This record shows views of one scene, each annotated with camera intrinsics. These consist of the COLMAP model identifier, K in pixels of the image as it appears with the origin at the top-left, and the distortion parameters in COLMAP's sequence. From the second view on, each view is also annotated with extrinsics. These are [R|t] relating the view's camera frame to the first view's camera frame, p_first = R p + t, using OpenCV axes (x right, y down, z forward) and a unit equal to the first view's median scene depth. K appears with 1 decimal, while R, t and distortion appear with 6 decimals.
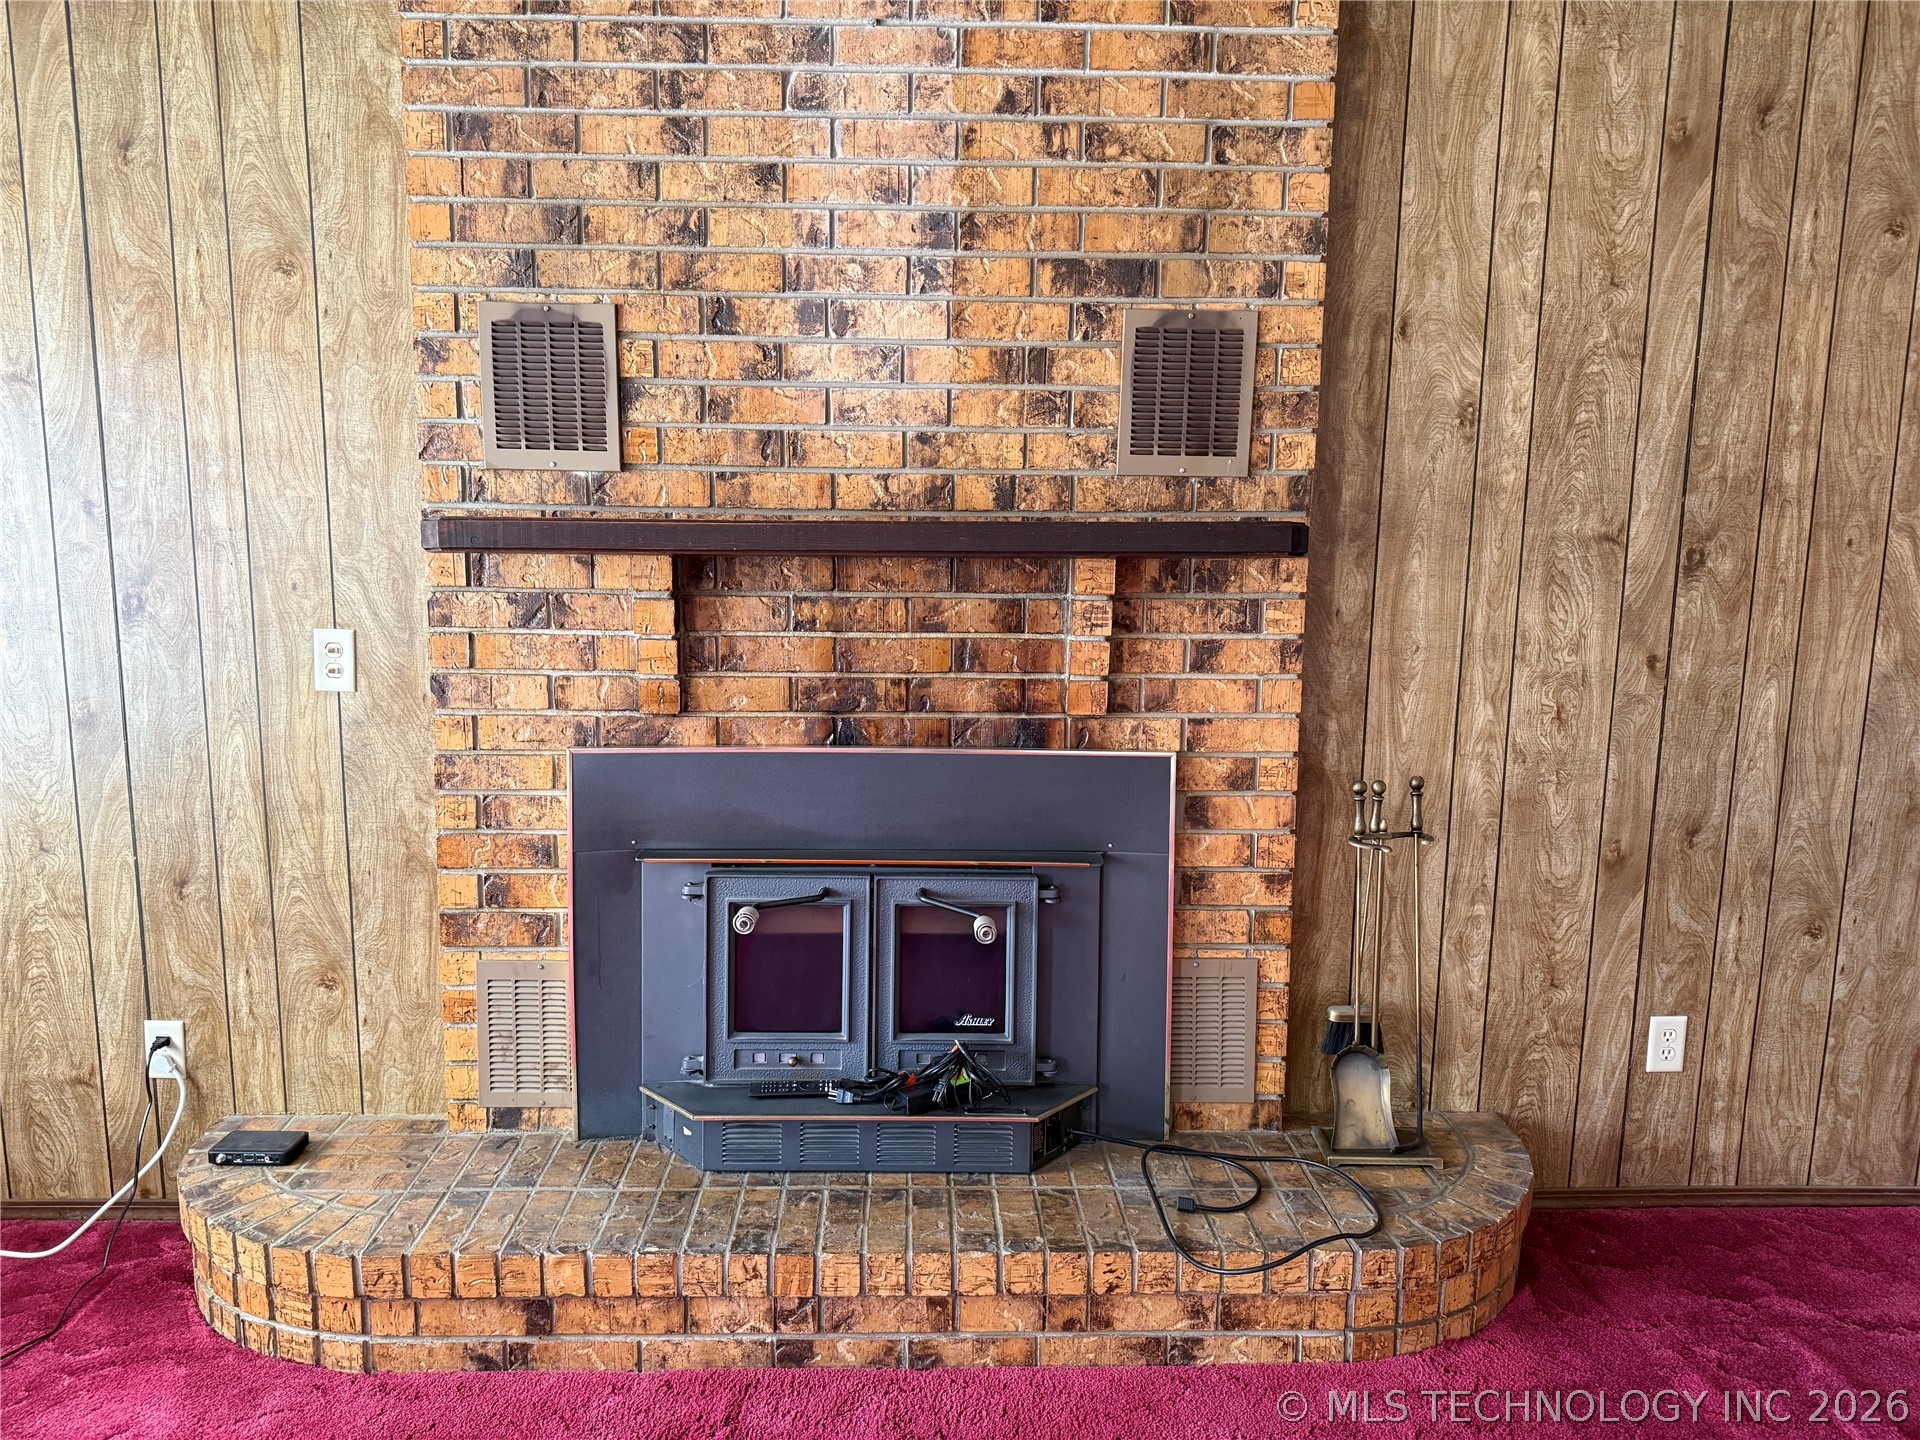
lens RADIAL K [[1339.1, 0, 936.7], [0, 1339.1, 726.8], [0, 0, 1]] dist [0.063331, -0.079704]
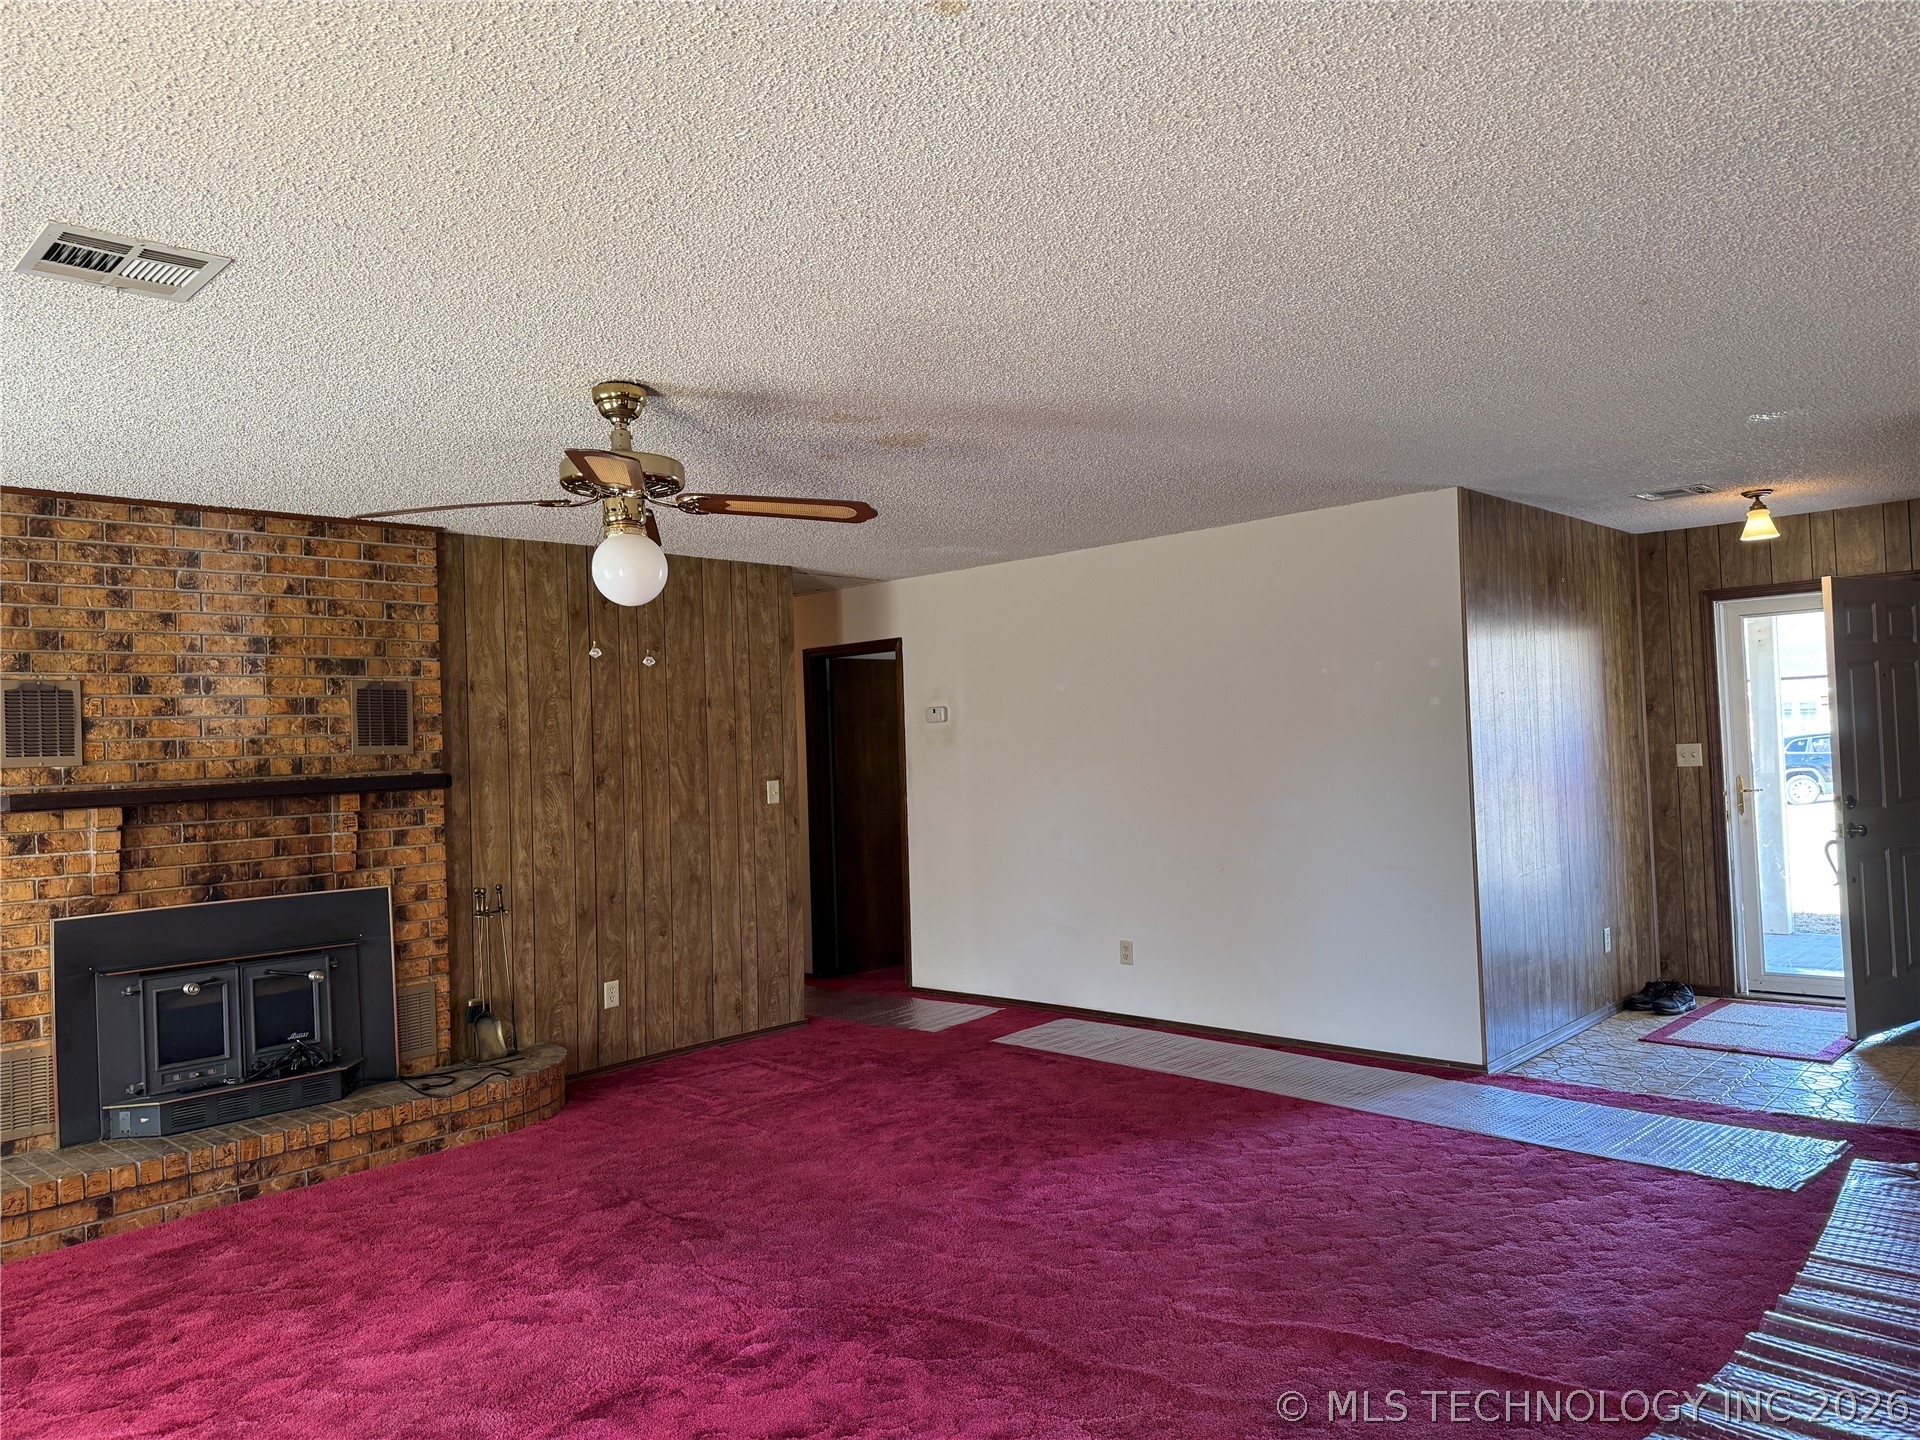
lens RADIAL K [[1339.1, 0, 980.4], [0, 1339.1, 715.1], [0, 0, 1]] dist [0.063331, -0.079704]
pose [[0.689536, -0.020997, 0.723947, -0.716061], [0.151152, 0.981741, -0.115493, 0.143666], [-0.708303, 0.189062, 0.680120, -1.149417]]
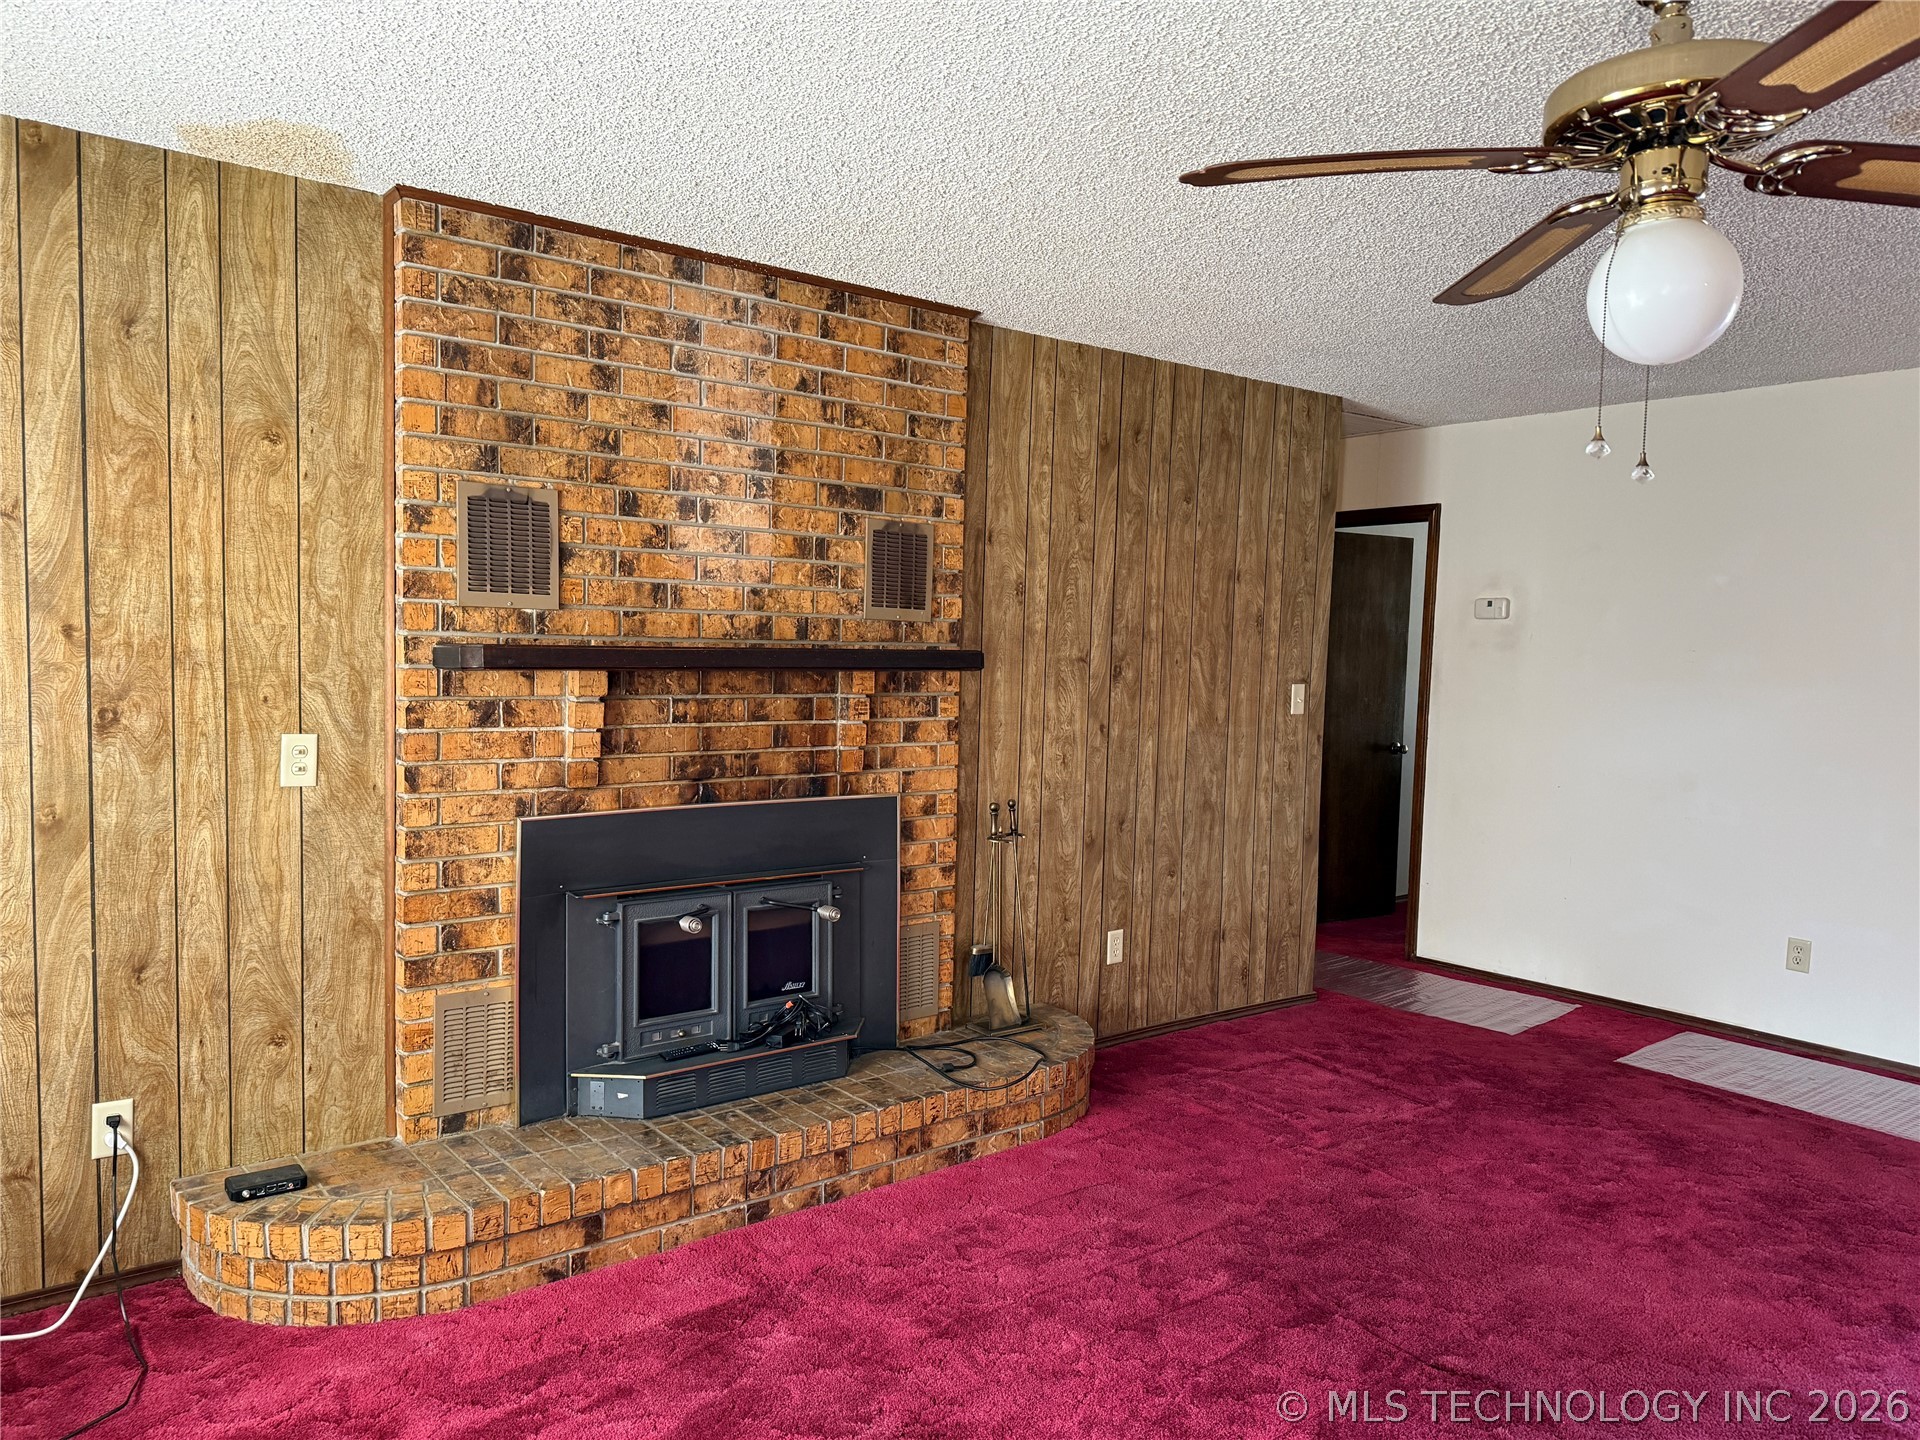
lens RADIAL K [[1339.1, 0, 976.9], [0, 1339.1, 729.3], [0, 0, 1]] dist [0.063331, -0.079704]
pose [[0.794812, -0.031274, 0.606049, -0.705121], [0.073584, 0.996269, -0.045093, 0.021815], [-0.602378, 0.080436, 0.794148, -0.313683]]
